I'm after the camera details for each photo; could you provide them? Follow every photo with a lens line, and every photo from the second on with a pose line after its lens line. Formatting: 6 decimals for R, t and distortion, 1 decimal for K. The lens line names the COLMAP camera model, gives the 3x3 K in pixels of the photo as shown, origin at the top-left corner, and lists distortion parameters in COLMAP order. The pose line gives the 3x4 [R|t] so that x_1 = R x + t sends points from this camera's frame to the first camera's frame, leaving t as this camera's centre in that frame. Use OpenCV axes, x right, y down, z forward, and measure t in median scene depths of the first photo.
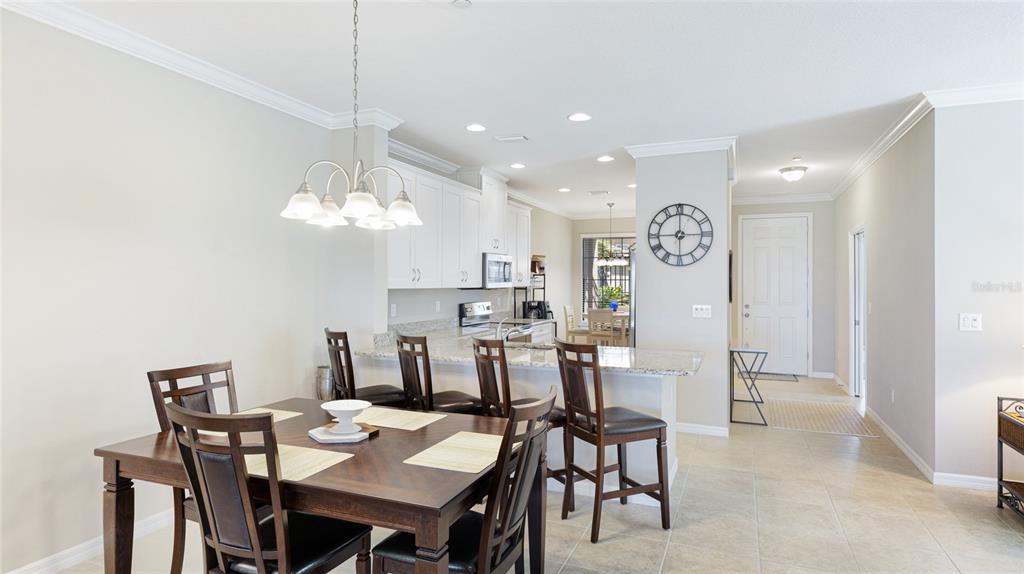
lens RADIAL K [[550.9, 0, 512.0], [0, 550.9, 287.0], [0, 0, 1]] dist [0.001547, 0.000614]
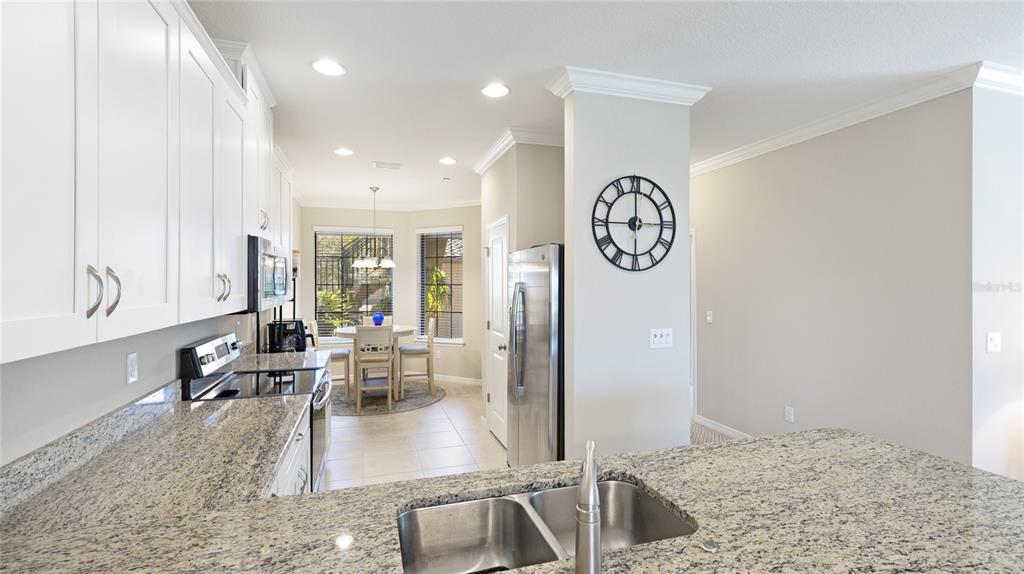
lens RADIAL K [[454.9, 0, 512.0], [0, 454.9, 287.0], [0, 0, 1]] dist [0.000500, -0.000075]
pose [[0.762177, -0.007508, 0.647325, -0.158031], [0.006389, 0.999971, 0.004075, -0.022296], [-0.647337, 0.001030, 0.762203, 0.684498]]
